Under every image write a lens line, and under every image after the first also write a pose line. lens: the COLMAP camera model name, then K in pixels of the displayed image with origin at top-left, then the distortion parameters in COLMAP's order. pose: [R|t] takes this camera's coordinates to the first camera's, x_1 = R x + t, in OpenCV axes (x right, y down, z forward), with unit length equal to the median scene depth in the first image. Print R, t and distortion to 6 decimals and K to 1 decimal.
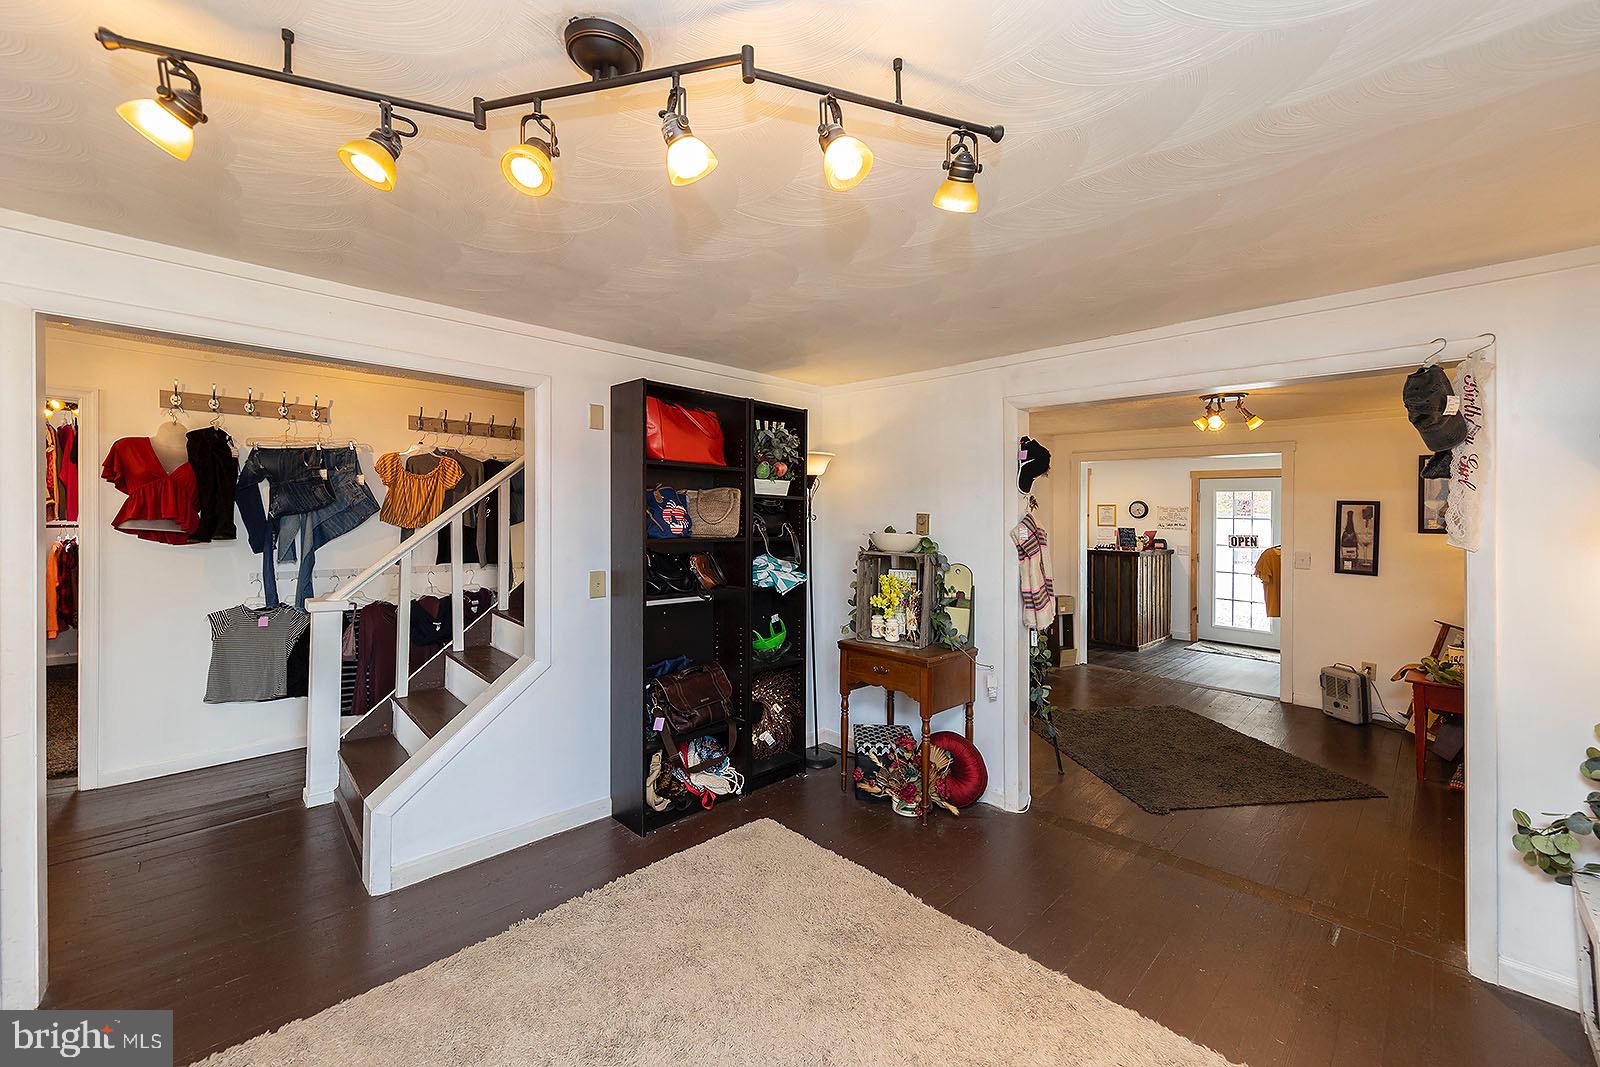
lens RADIAL K [[633.4, 0, 826.1], [0, 633.4, 529.5], [0, 0, 1]] dist [0.000190, 0.000069]
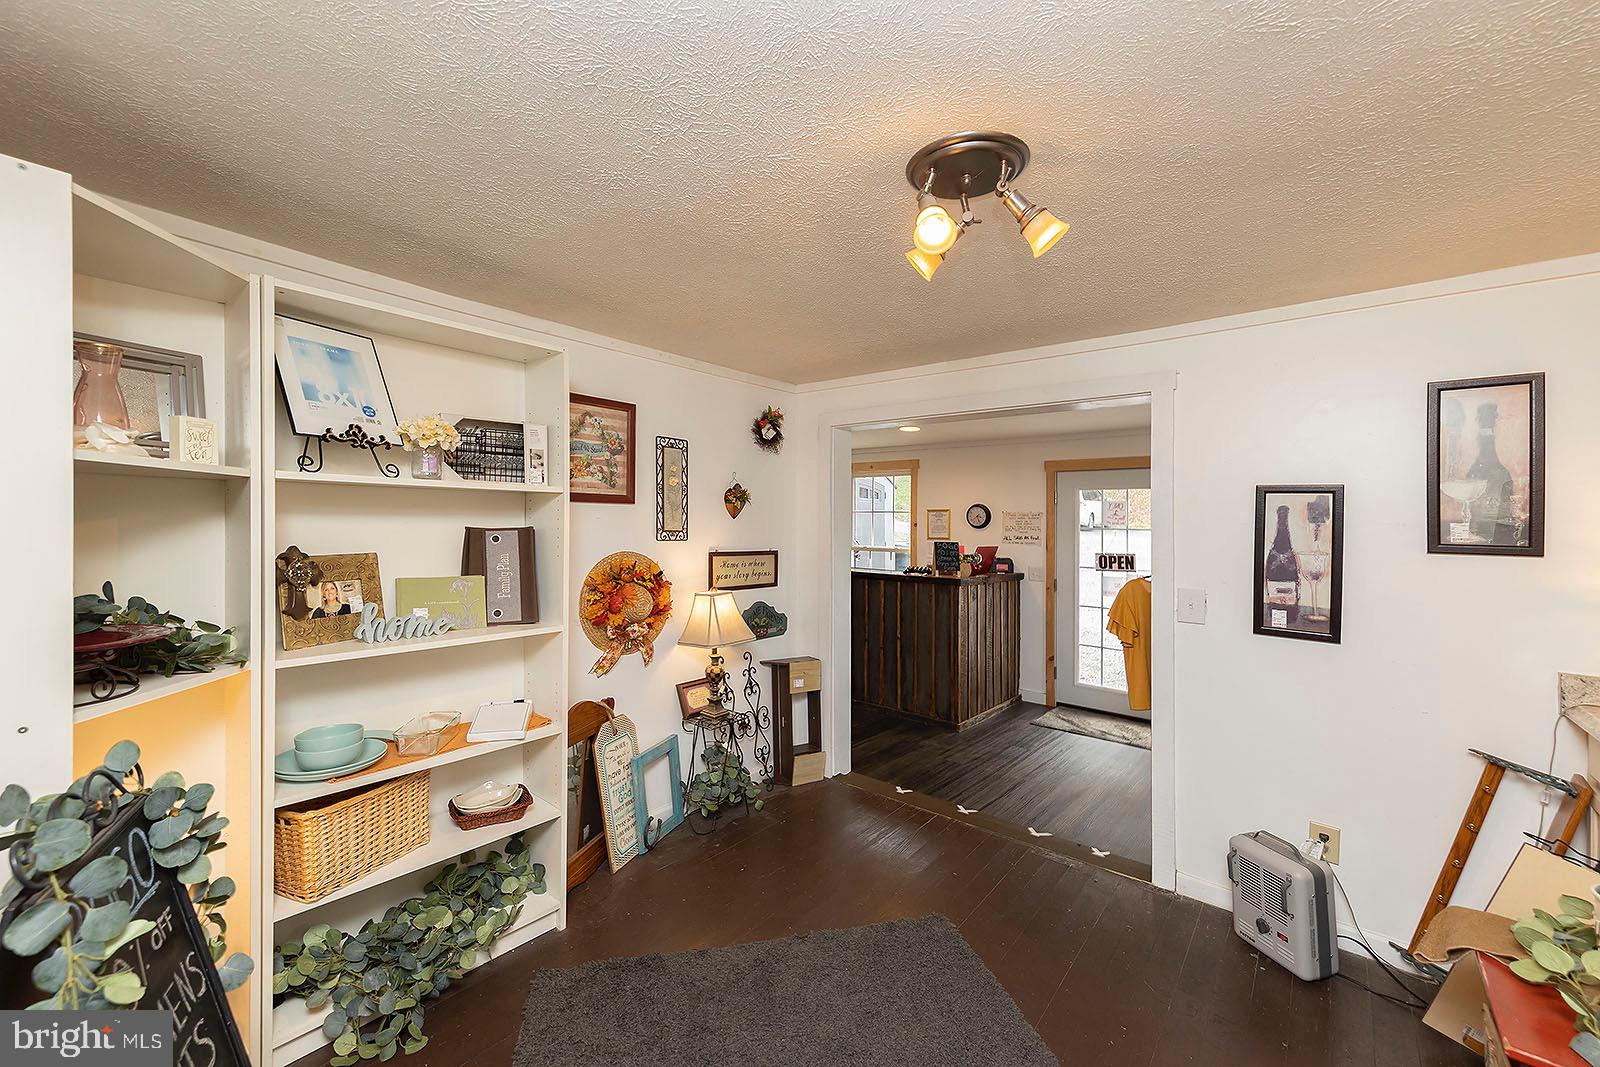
lens RADIAL K [[632.2, 0, 800.0], [0, 632.2, 533.5], [0, 0, 1]] dist [0.001431, 0.000162]
pose [[0.996989, 0.003365, 0.077473, 0.381097], [-0.002042, 0.999851, -0.017151, 0.000250], [-0.077519, 0.016941, 0.996847, 0.493693]]
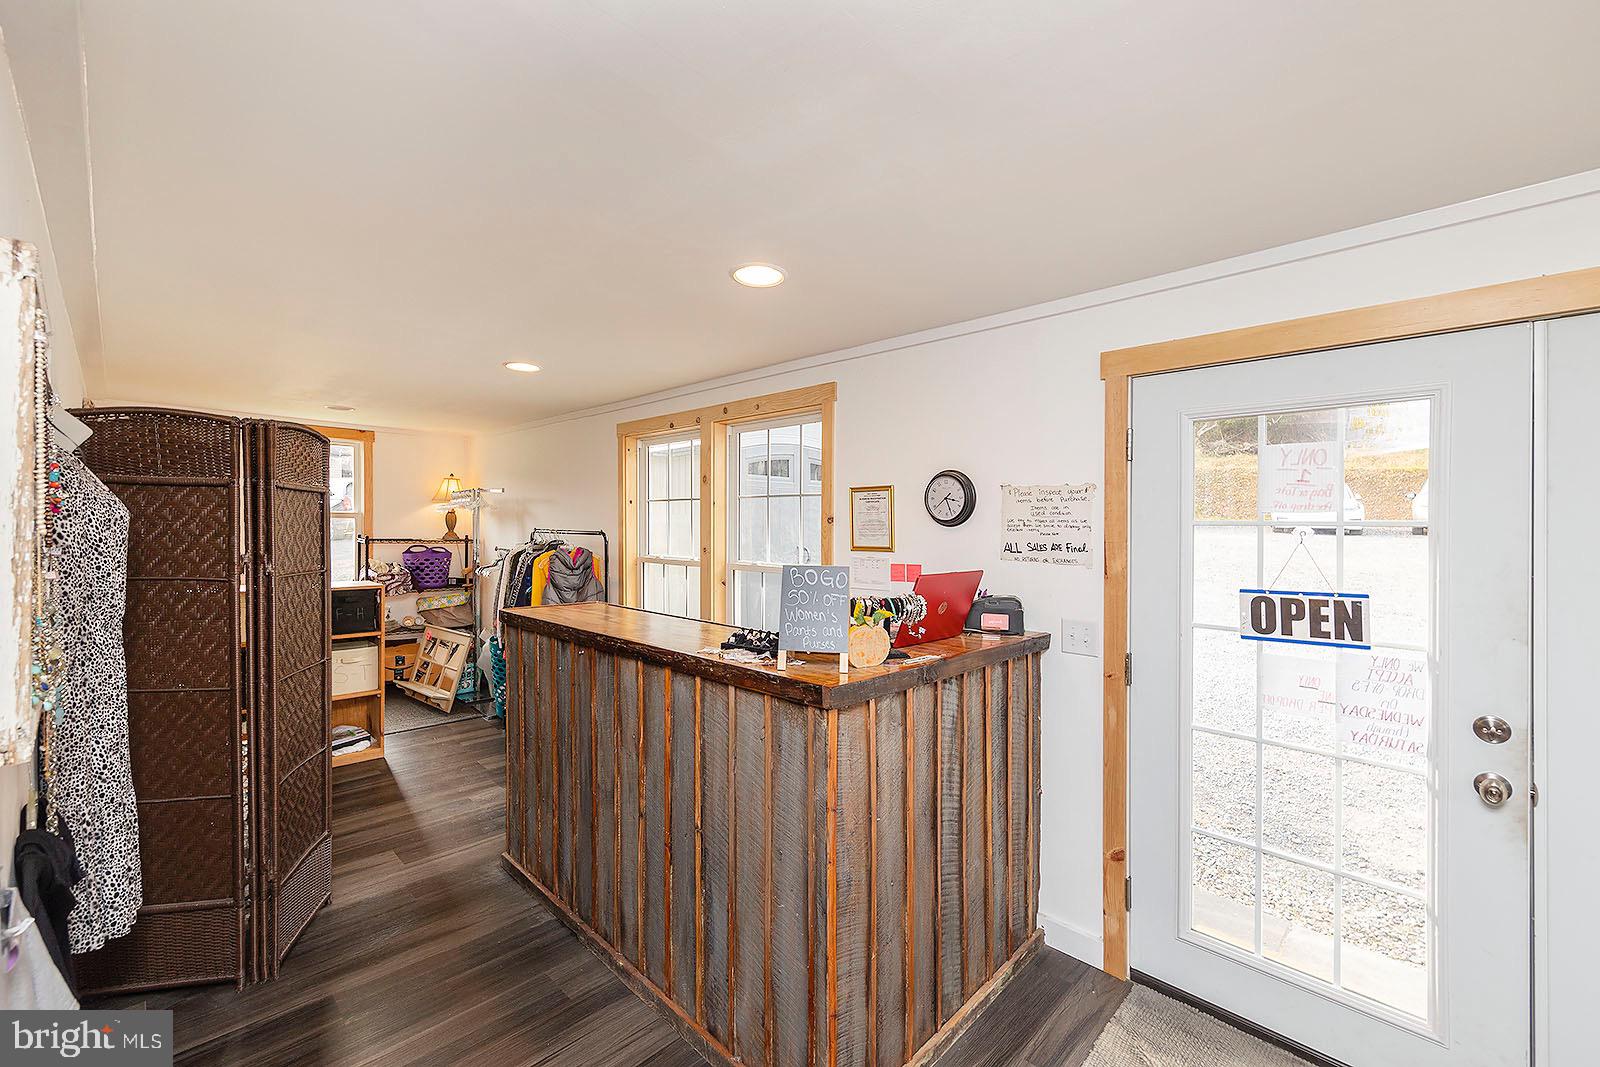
lens RADIAL K [[623.6, 0, 839.2], [0, 623.6, 539.0], [0, 0, 1]] dist [-0.023532, -0.000027]
pose [[0.999038, -0.004211, 0.043648, 0.679424], [0.004759, 0.999911, -0.012463, -0.012647], [-0.043592, 0.012659, 0.998969, 1.111953]]
